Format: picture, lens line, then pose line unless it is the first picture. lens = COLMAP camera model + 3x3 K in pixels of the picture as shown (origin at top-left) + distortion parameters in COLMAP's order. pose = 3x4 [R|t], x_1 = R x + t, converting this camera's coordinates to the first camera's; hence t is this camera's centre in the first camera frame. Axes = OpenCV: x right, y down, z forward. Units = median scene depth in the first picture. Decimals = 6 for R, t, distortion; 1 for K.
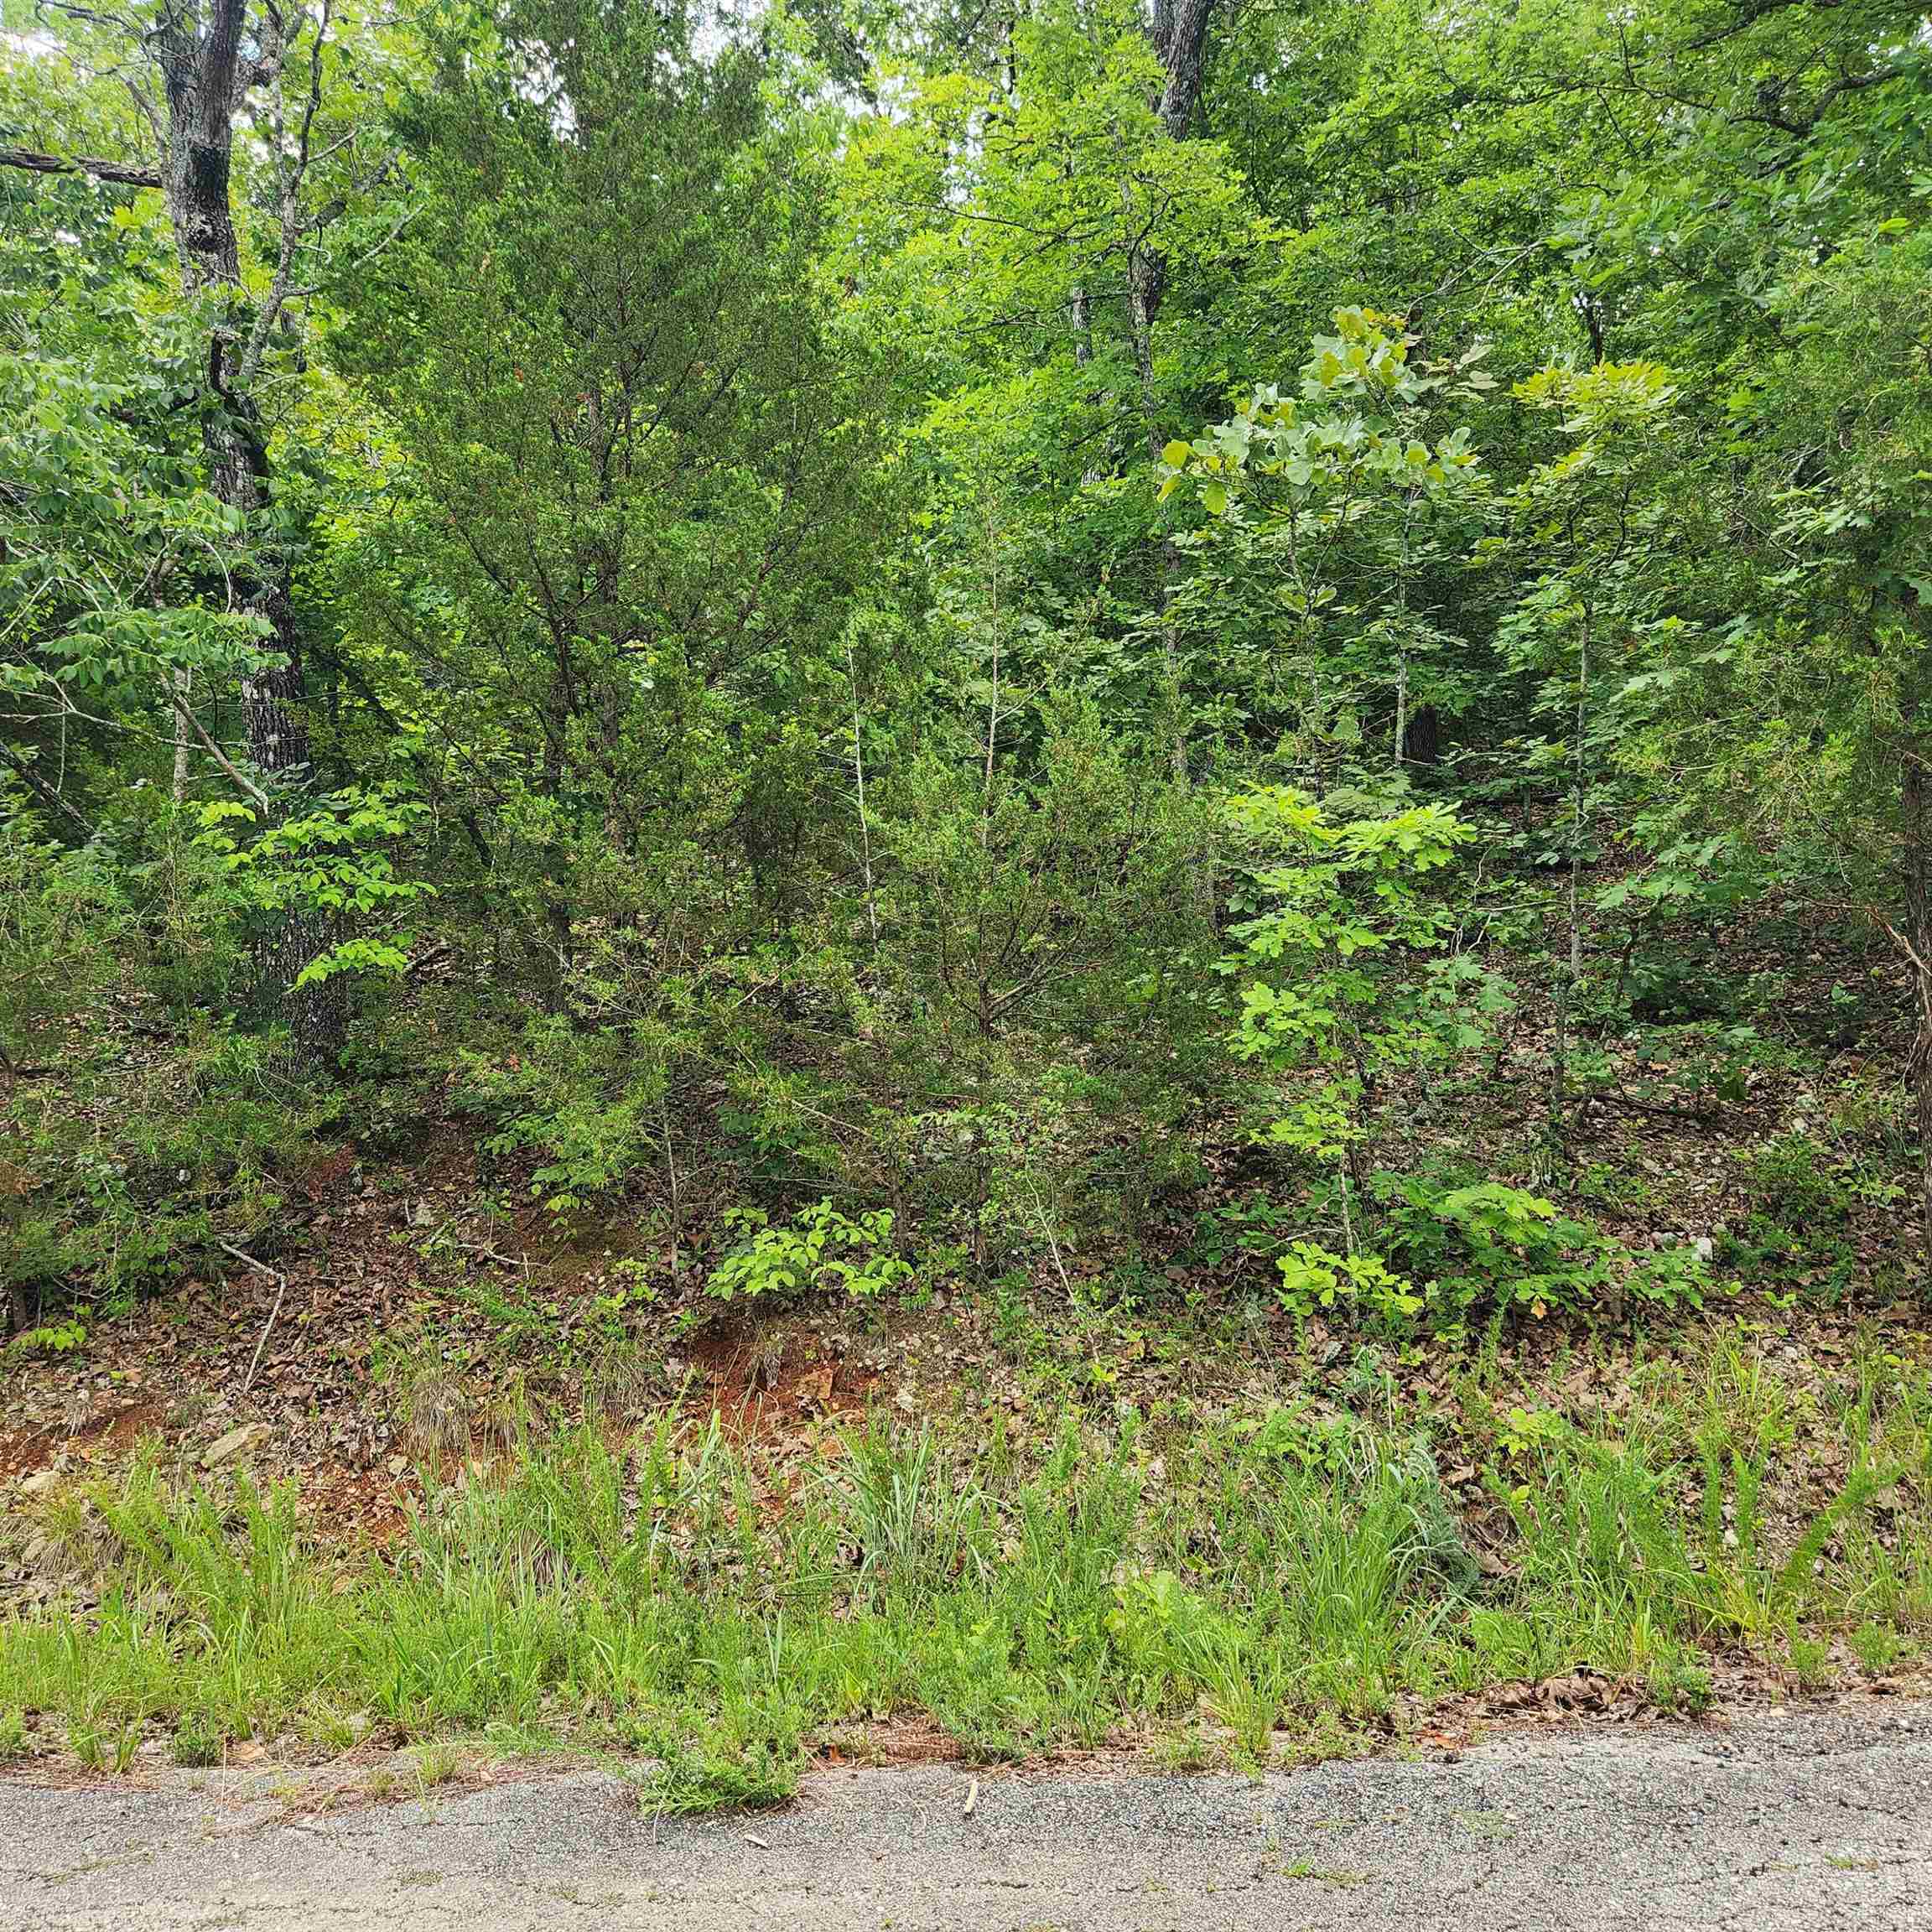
lens RADIAL K [[1716.9, 0, 944.5], [0, 1716.9, 984.1], [0, 0, 1]] dist [0.084396, -0.081078]
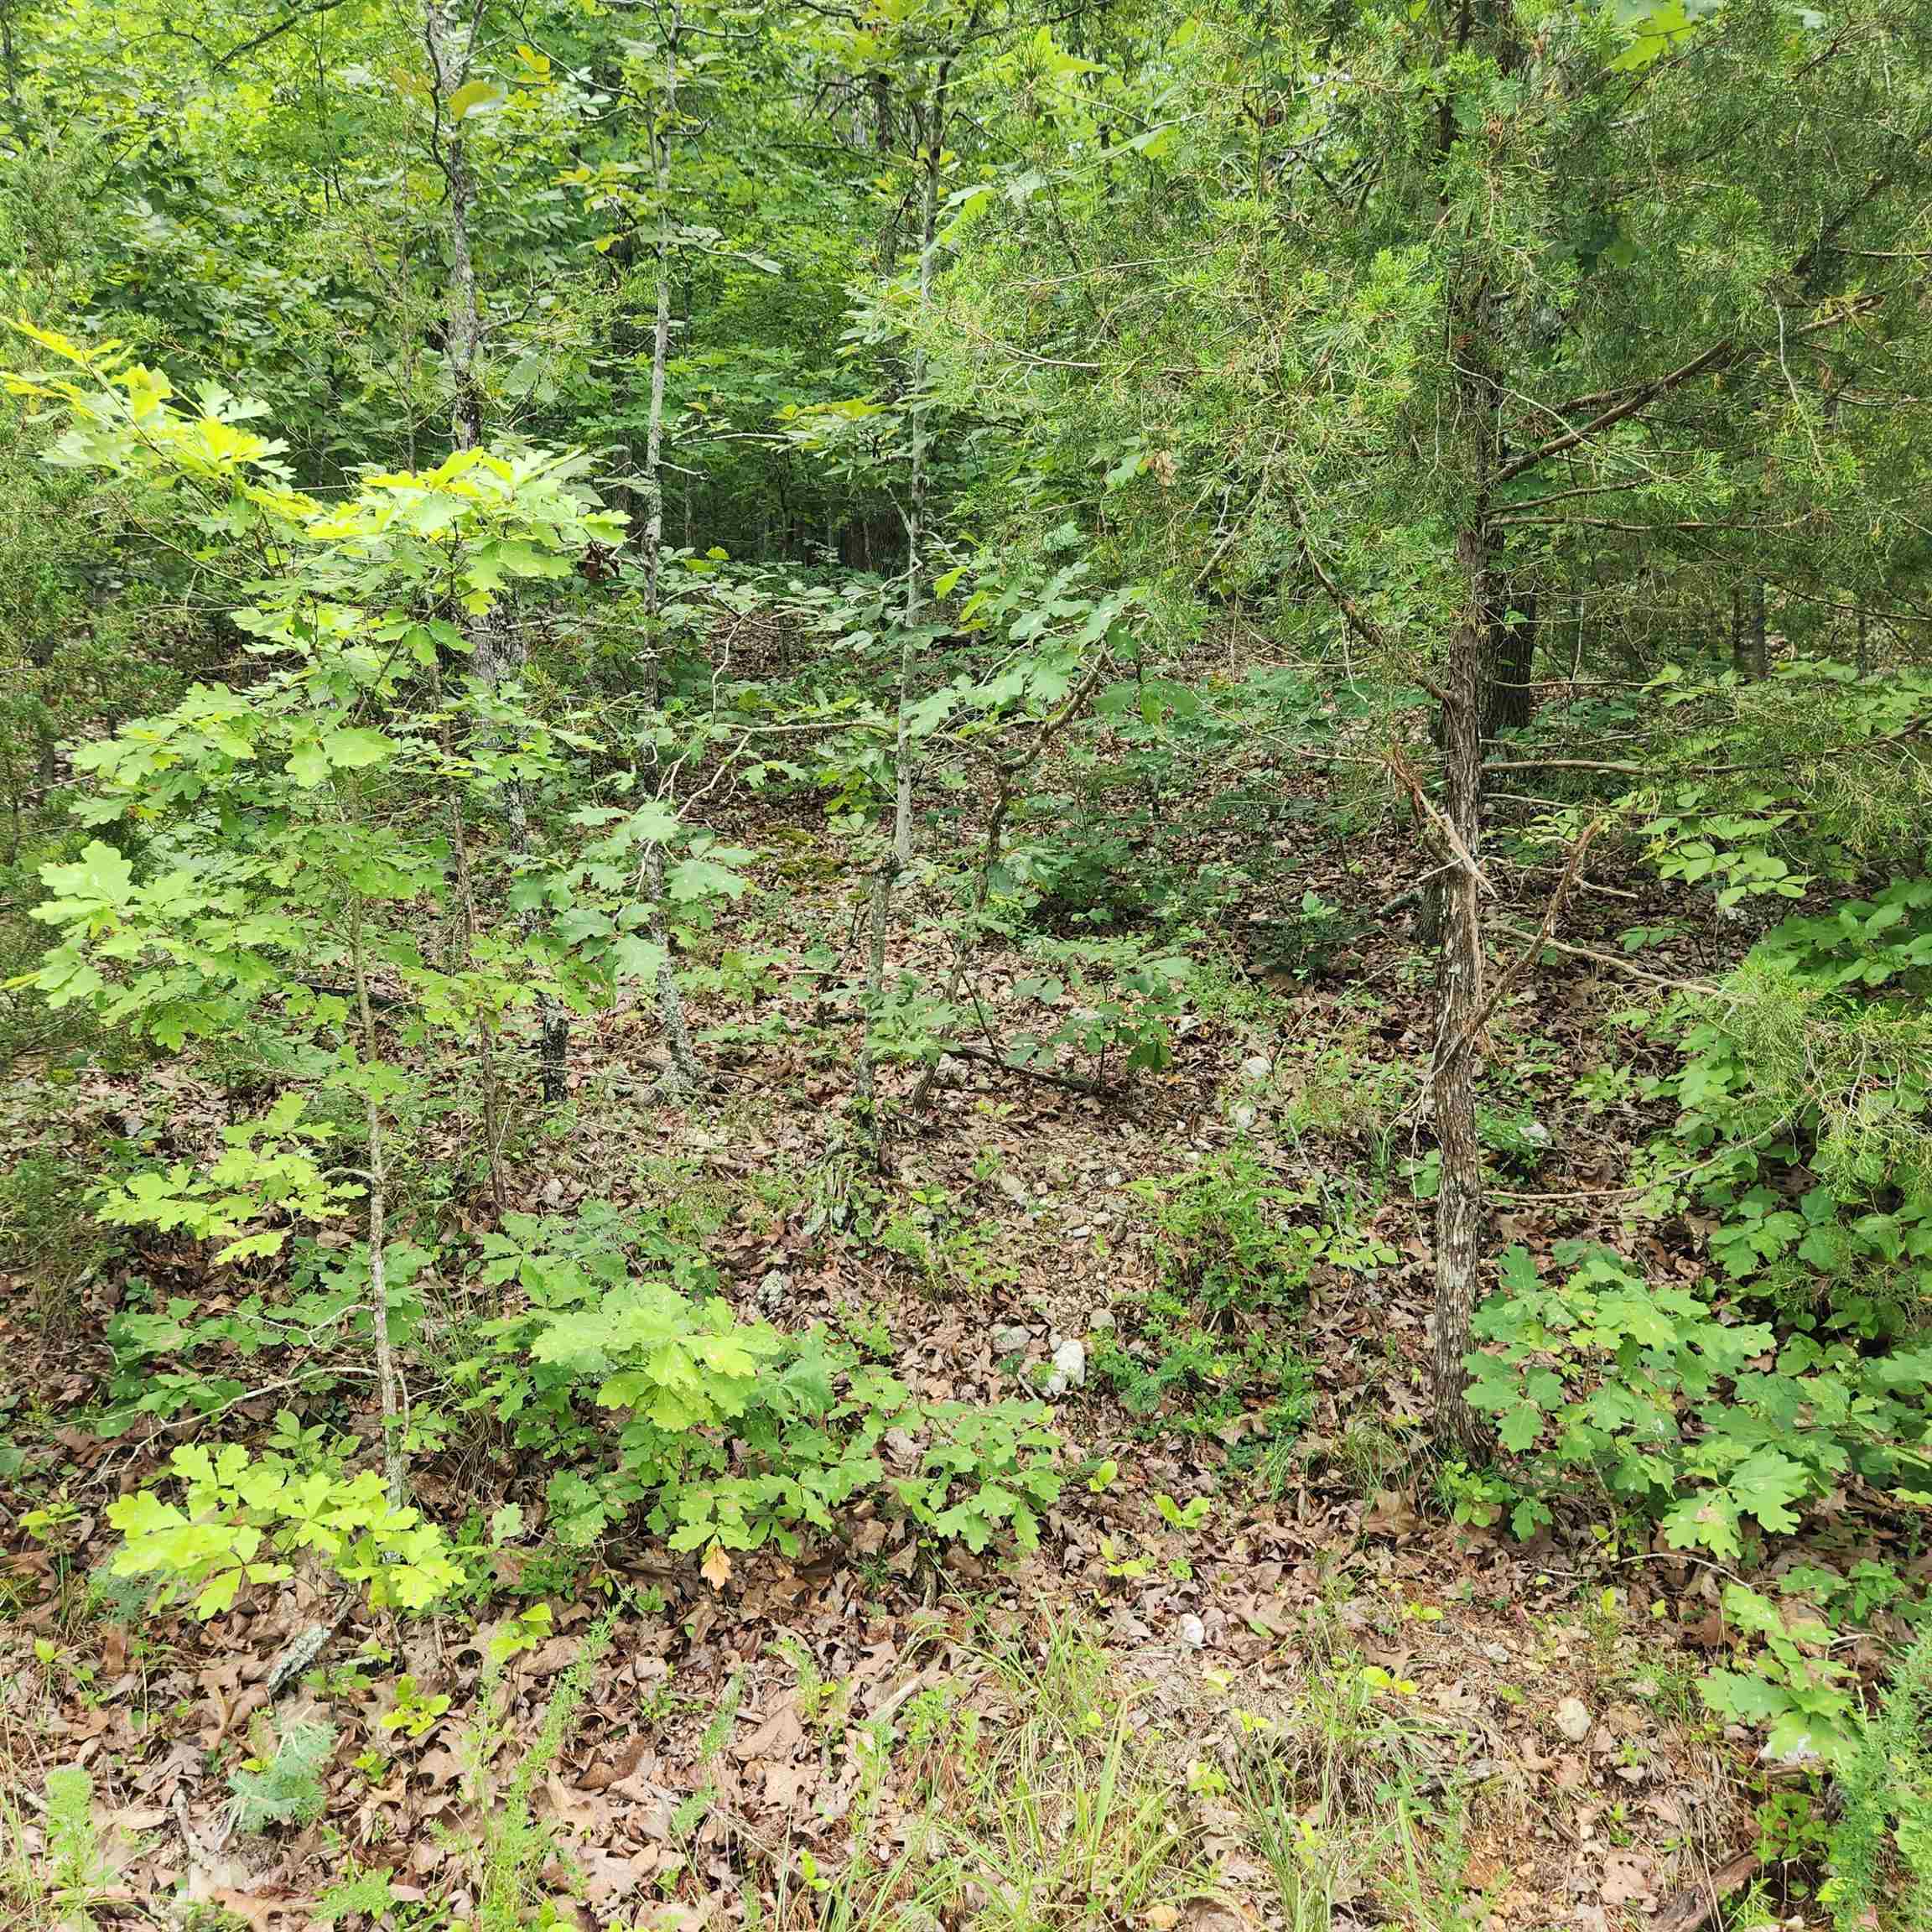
lens RADIAL K [[1716.9, 0, 919.9], [0, 1716.9, 998.9], [0, 0, 1]] dist [0.084396, -0.081078]
pose [[0.965689, 0.023139, 0.258668, 0.240744], [-0.047058, 0.995126, 0.086664, -0.009528], [-0.255402, -0.095863, 0.962071, 0.486308]]
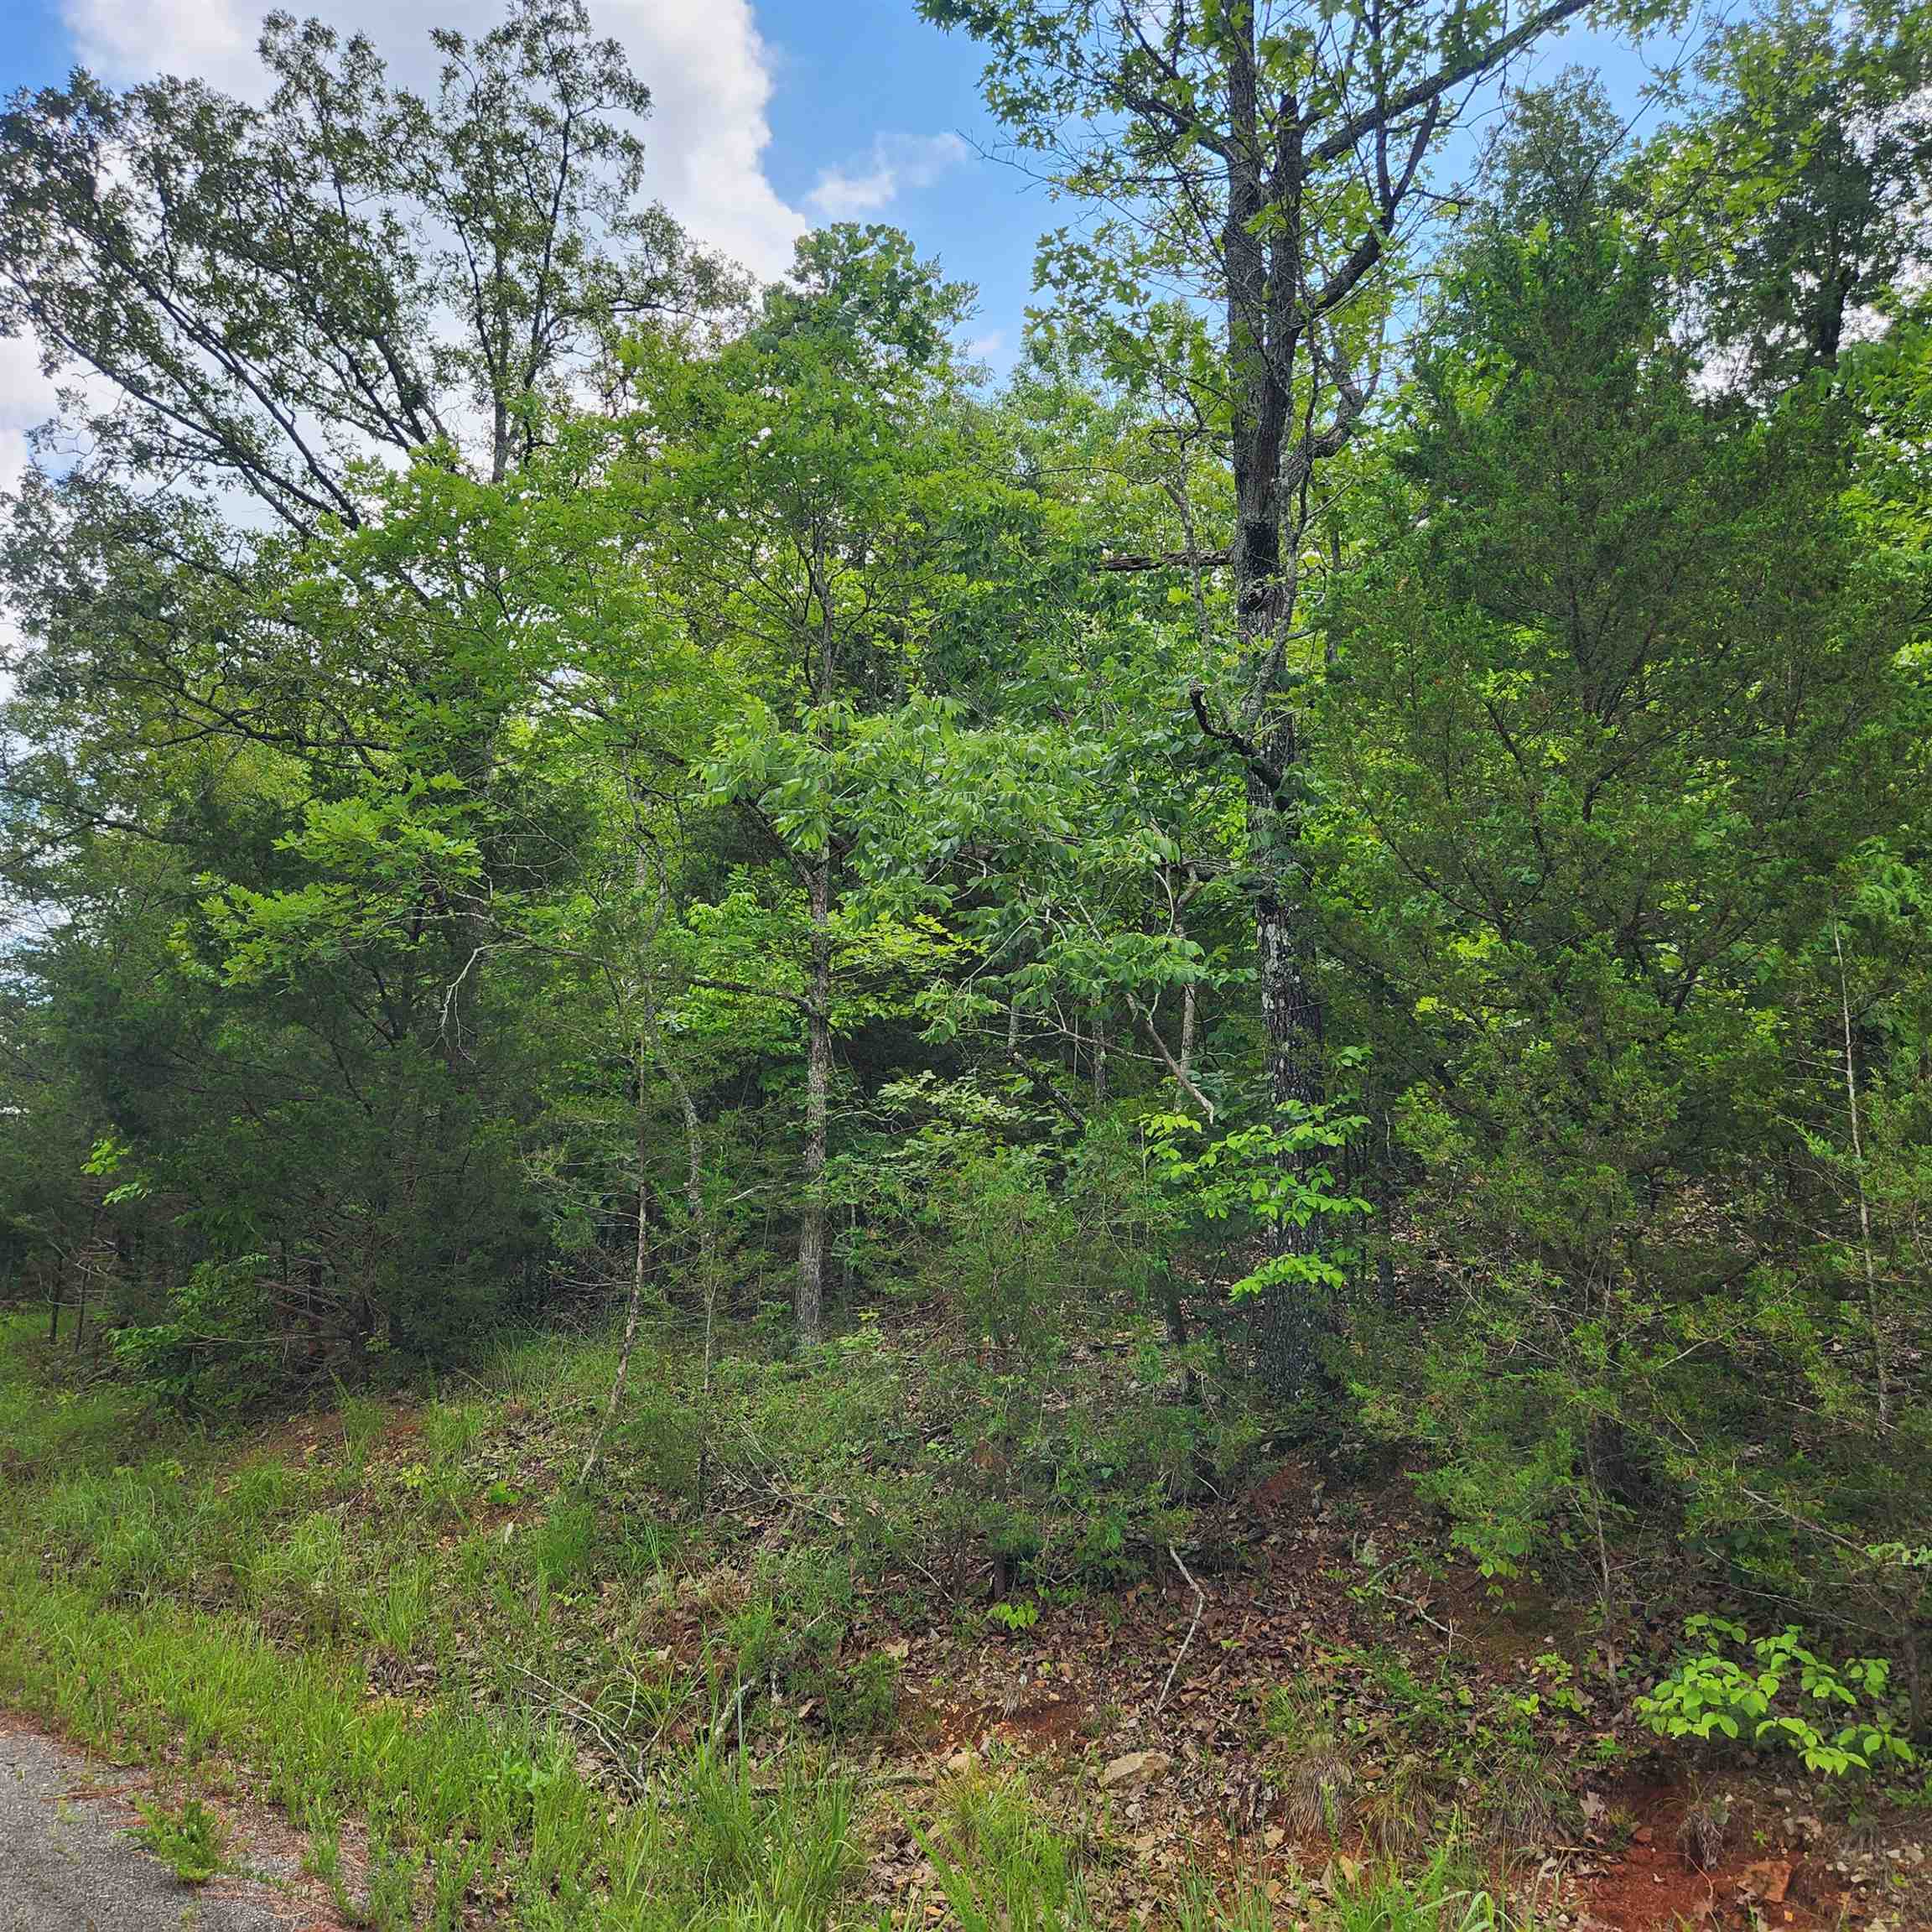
lens RADIAL K [[1716.9, 0, 967.8], [0, 1716.9, 985.1], [0, 0, 1]] dist [0.084396, -0.081078]
pose [[0.789114, -0.034558, -0.613274, 0.134142], [-0.065135, 0.988079, -0.139488, -0.029209], [0.610784, 0.150017, 0.777456, 0.107307]]
